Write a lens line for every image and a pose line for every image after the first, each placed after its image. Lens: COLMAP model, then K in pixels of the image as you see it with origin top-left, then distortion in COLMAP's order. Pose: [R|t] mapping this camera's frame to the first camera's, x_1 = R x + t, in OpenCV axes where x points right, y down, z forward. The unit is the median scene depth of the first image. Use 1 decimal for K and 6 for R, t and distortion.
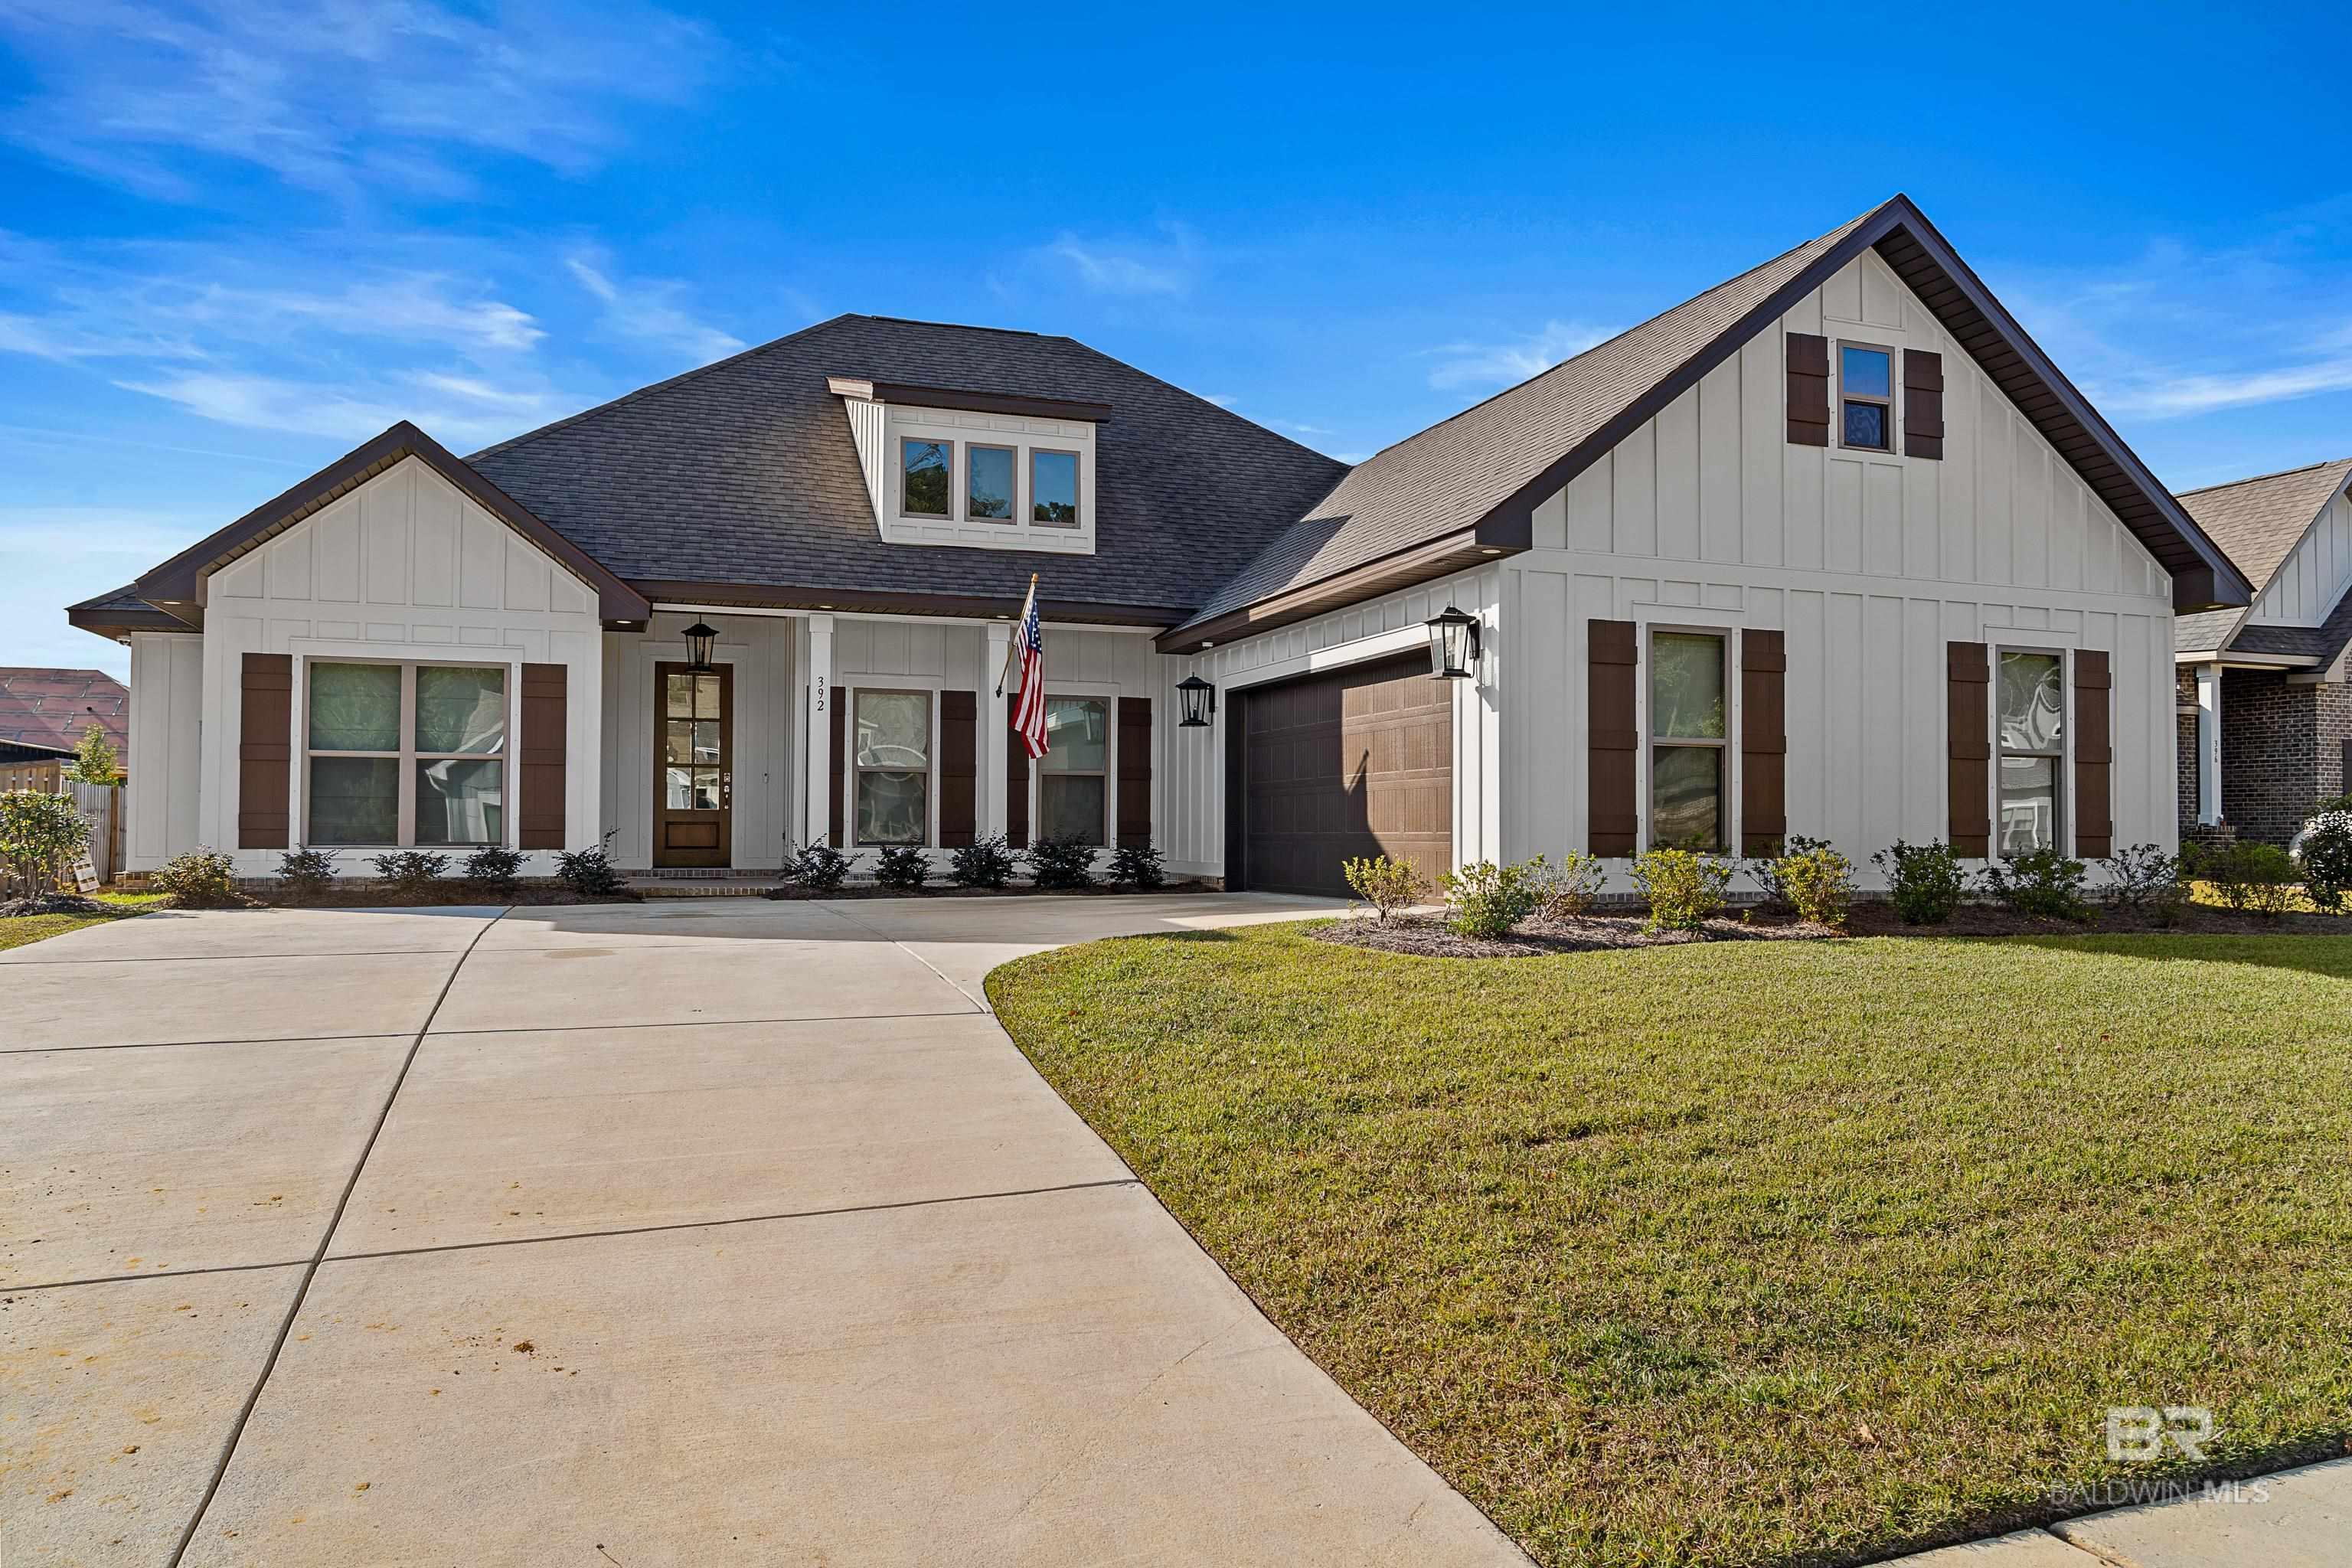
lens RADIAL K [[1591.9, 0, 1179.3], [0, 1591.9, 786.0], [0, 0, 1]] dist [-0.007959, 0.000569]
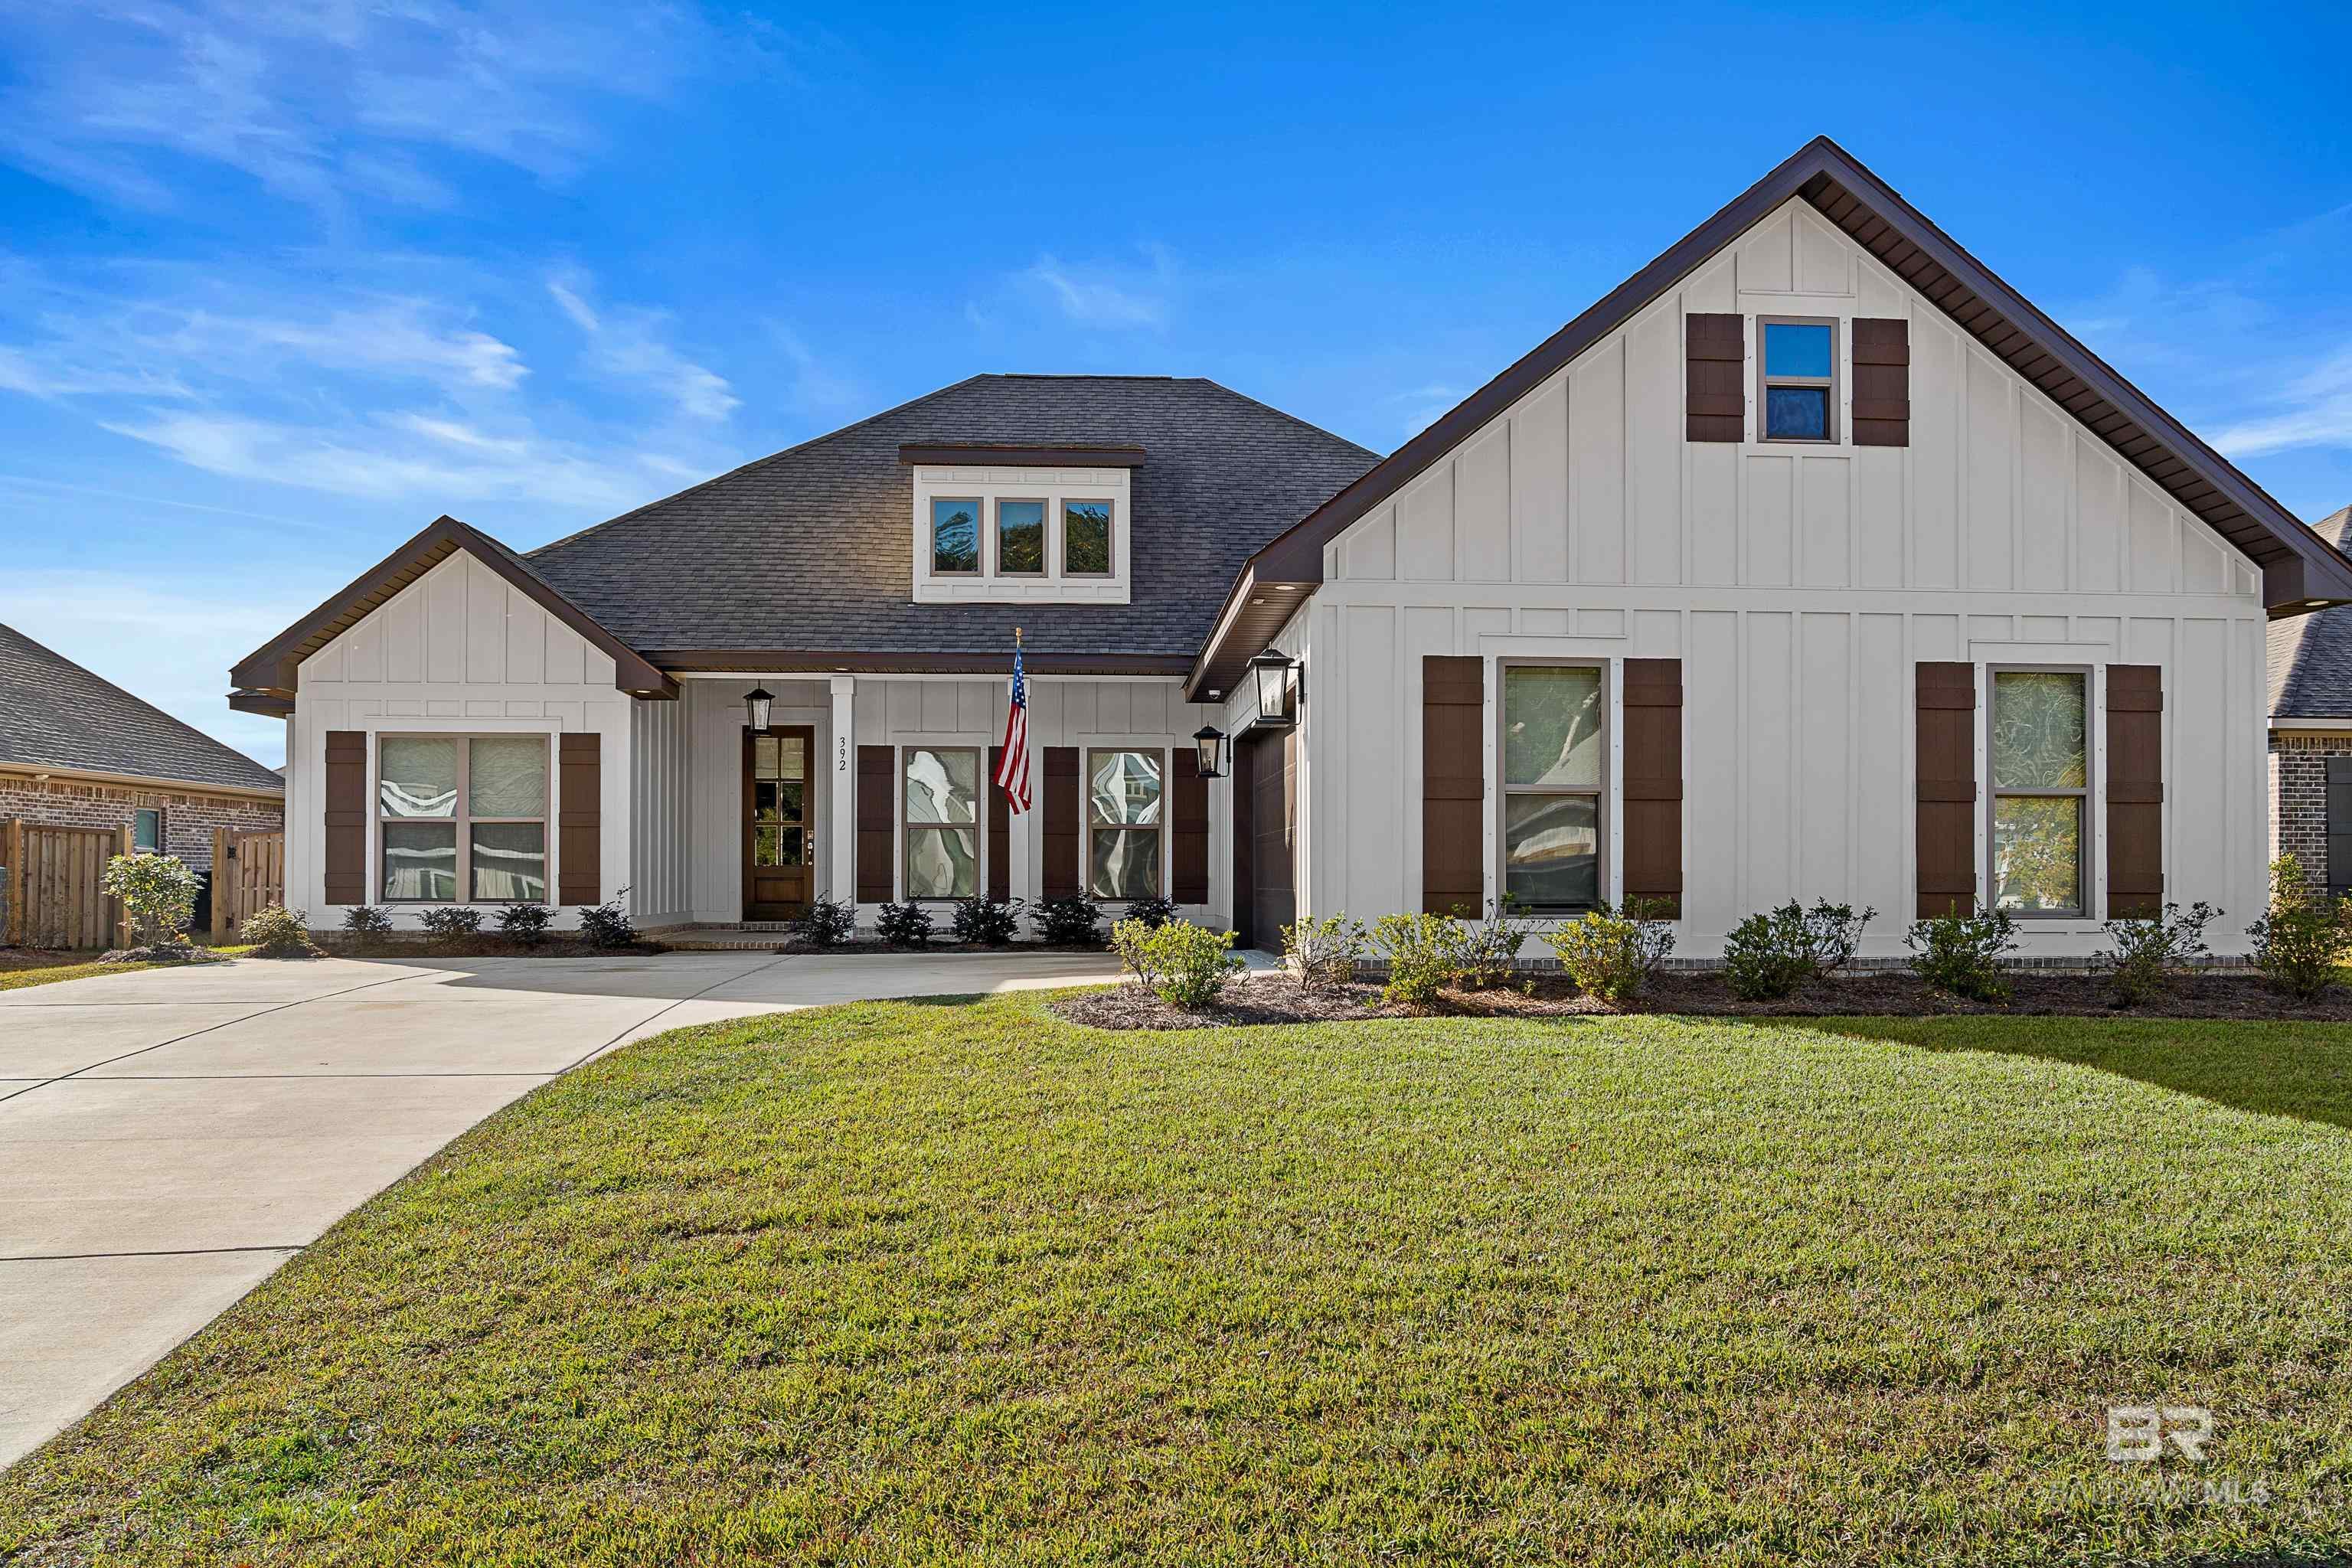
lens RADIAL K [[1611.0, 0, 1180.2], [0, 1611.0, 851.0], [0, 0, 1]] dist [-0.002696, -0.002859]
pose [[0.961479, -0.008038, -0.274761, 0.283219], [0.011602, 0.999868, 0.011348, -0.004432], [0.274633, -0.014099, 0.961446, 0.060002]]
